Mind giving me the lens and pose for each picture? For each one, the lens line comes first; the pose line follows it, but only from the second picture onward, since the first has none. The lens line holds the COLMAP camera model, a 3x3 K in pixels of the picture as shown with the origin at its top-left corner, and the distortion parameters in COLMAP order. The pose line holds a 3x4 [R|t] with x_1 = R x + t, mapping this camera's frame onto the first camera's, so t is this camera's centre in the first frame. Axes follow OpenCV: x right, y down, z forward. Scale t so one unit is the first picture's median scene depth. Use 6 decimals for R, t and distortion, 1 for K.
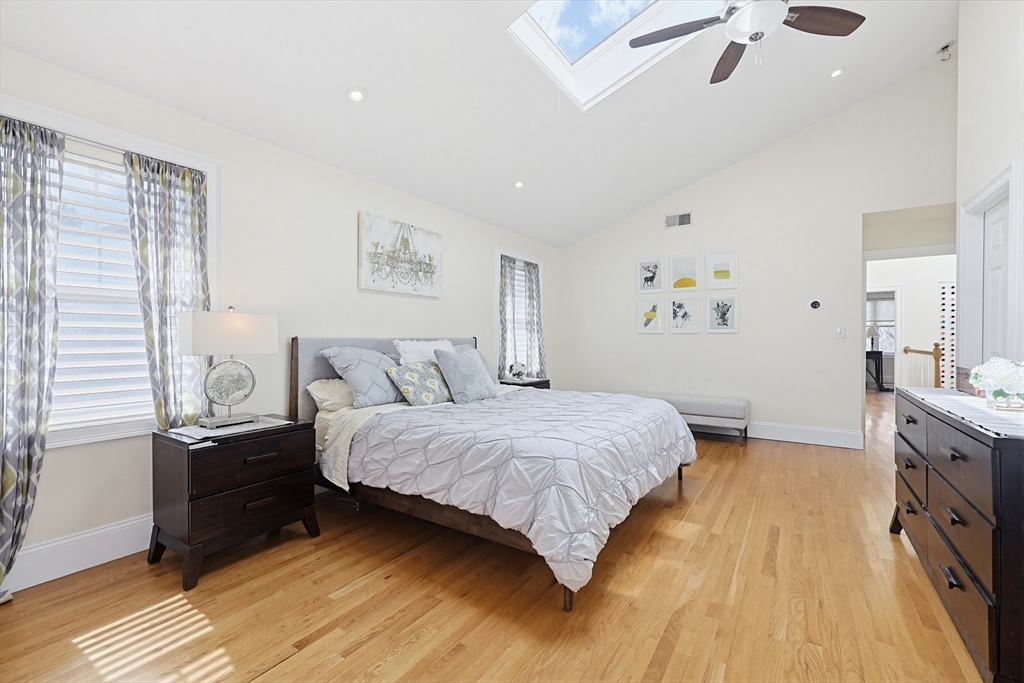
lens RADIAL K [[438.5, 0, 508.7], [0, 438.5, 339.0], [0, 0, 1]] dist [0.000002, 0.000470]
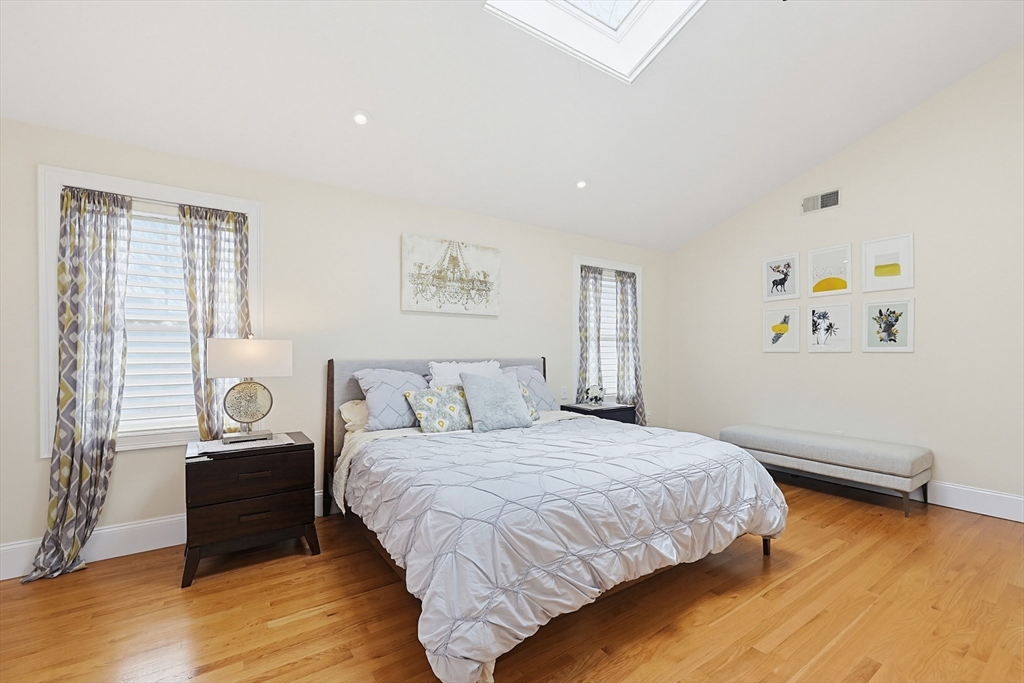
lens RADIAL K [[438.5, 0, 514.5], [0, 438.5, 352.8], [0, 0, 1]] dist [0.000002, 0.000470]
pose [[0.926805, 0.001594, -0.375540, 0.369604], [-0.000923, 0.999998, 0.001968, -0.025760], [0.375543, -0.001478, 0.926804, 0.213130]]
